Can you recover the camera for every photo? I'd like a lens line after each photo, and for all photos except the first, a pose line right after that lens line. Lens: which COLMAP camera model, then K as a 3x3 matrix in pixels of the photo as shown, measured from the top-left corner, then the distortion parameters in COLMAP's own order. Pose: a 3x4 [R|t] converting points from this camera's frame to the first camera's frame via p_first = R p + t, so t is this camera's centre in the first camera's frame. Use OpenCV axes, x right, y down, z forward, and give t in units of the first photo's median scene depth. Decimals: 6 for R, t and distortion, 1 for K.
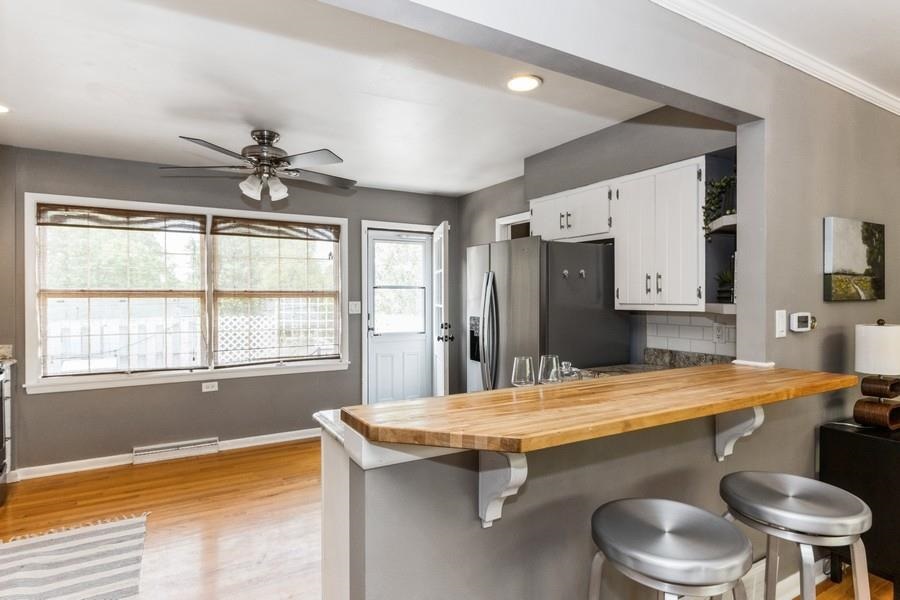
lens RADIAL K [[484.0, 0, 450.0], [0, 484.0, 300.0], [0, 0, 1]] dist [-0.002463, -0.000654]
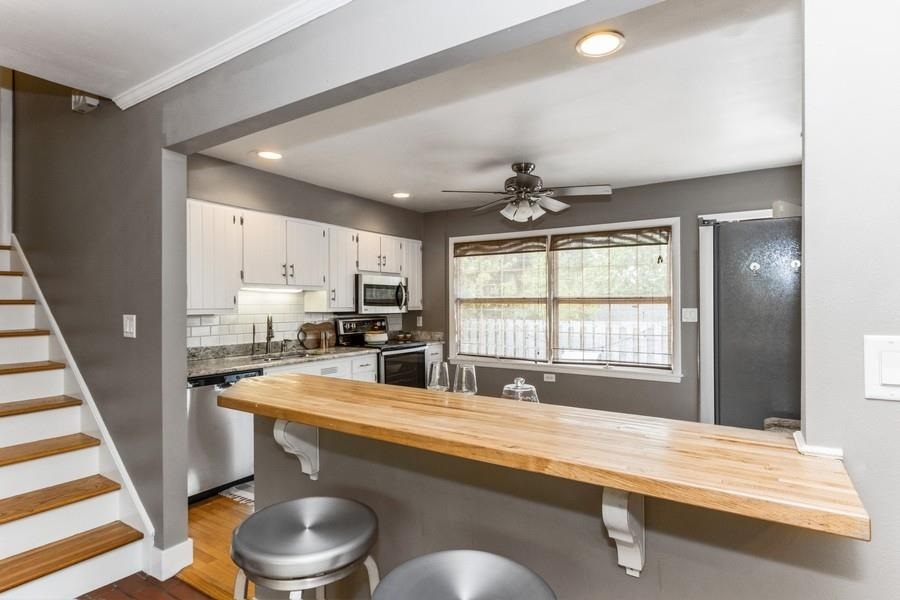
lens RADIAL K [[477.4, 0, 450.0], [0, 477.4, 300.0], [0, 0, 1]] dist [0.000797, 0.000181]
pose [[0.456117, -0.005617, -0.889902, 0.435720], [-0.006535, 0.999932, -0.009661, -0.000730], [0.889896, 0.010222, 0.456050, 0.230262]]
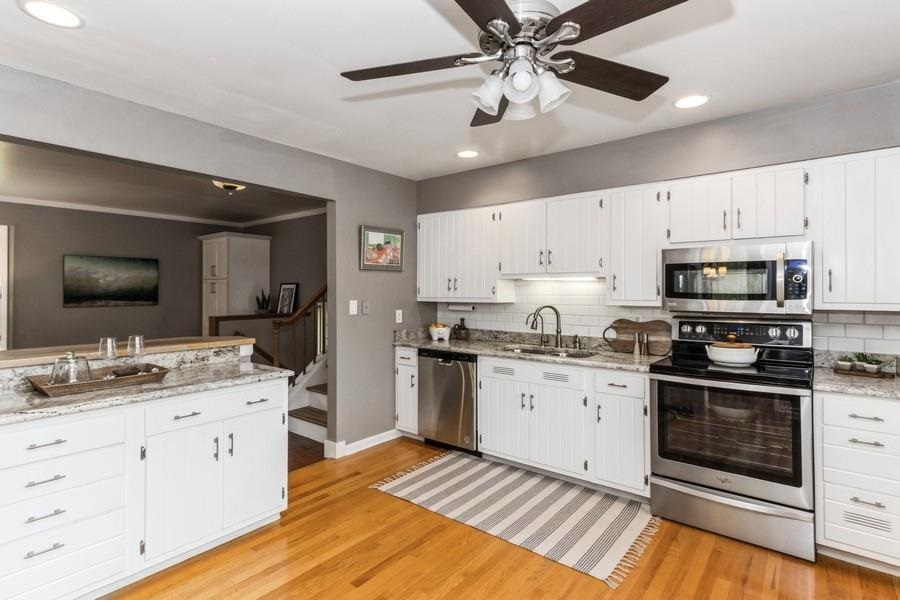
lens RADIAL K [[451.1, 0, 448.5], [0, 451.1, 289.9], [0, 0, 1]] dist [0.000622, -0.000004]
pose [[-0.933873, 0.002048, -0.357600, -0.086366], [-0.001428, 0.999954, 0.009458, -0.015070], [0.357603, 0.009343, -0.933827, 1.047692]]
